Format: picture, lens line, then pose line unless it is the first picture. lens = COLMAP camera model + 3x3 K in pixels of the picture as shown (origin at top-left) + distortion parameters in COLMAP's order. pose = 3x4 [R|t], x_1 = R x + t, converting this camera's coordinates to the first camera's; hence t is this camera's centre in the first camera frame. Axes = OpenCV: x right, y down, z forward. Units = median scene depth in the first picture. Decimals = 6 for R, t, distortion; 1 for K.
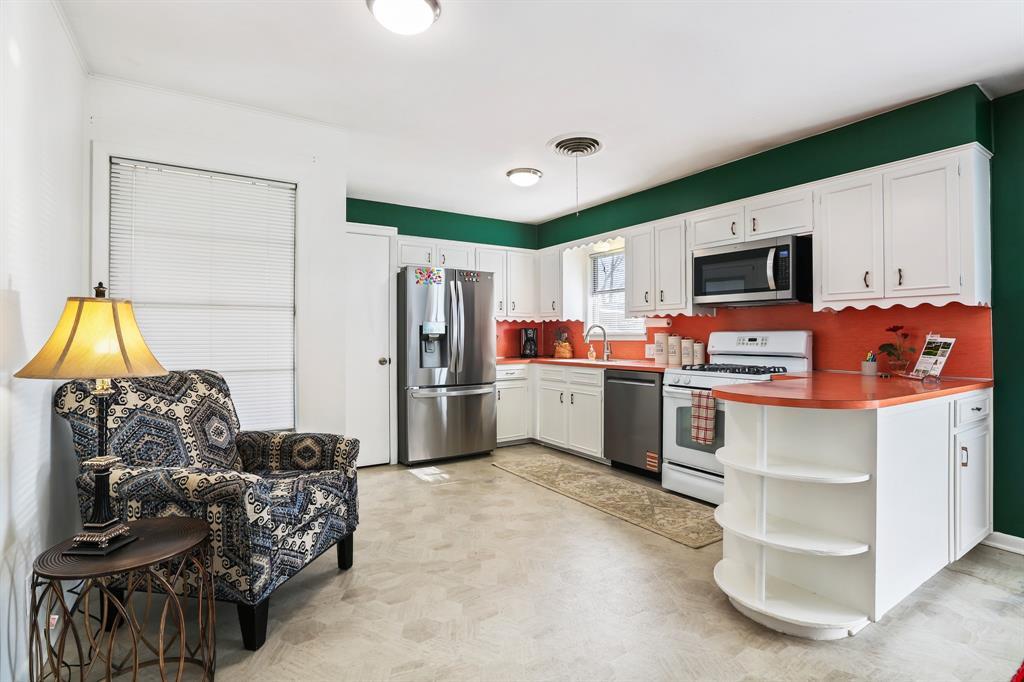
lens RADIAL K [[488.6, 0, 512.7], [0, 488.6, 336.5], [0, 0, 1]] dist [-0.024957, 0.005679]
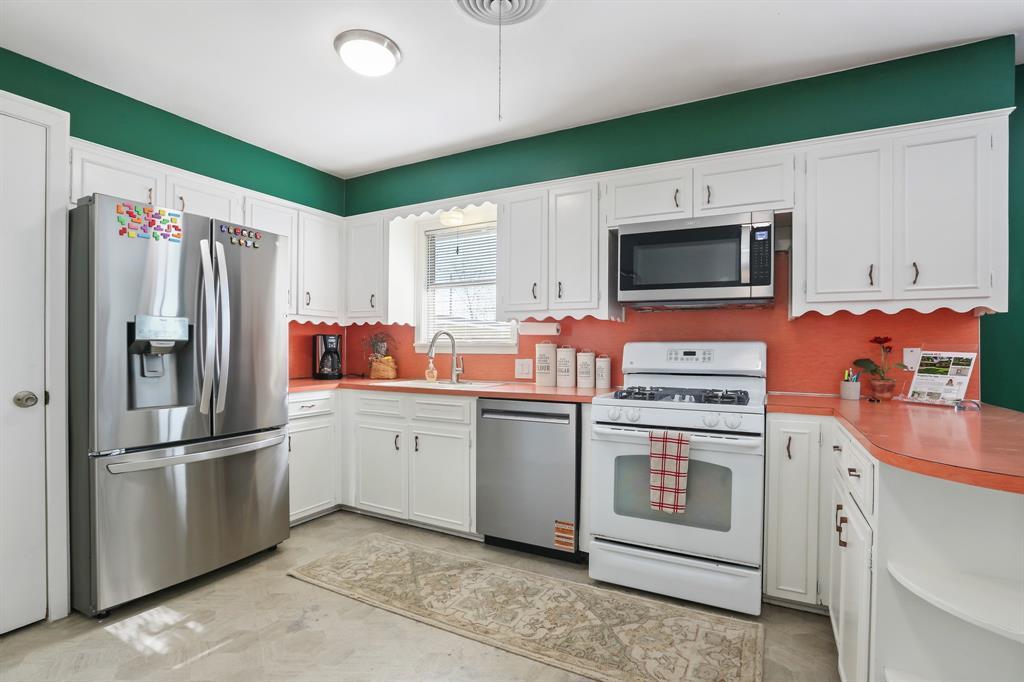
lens RADIAL K [[488.6, 0, 512.1], [0, 488.6, 350.8], [0, 0, 1]] dist [-0.024957, 0.005679]
pose [[0.879776, 0.003190, 0.475378, -0.082323], [-0.005867, 0.999974, 0.004149, 0.001101], [-0.475353, -0.006439, 0.879772, 0.401994]]
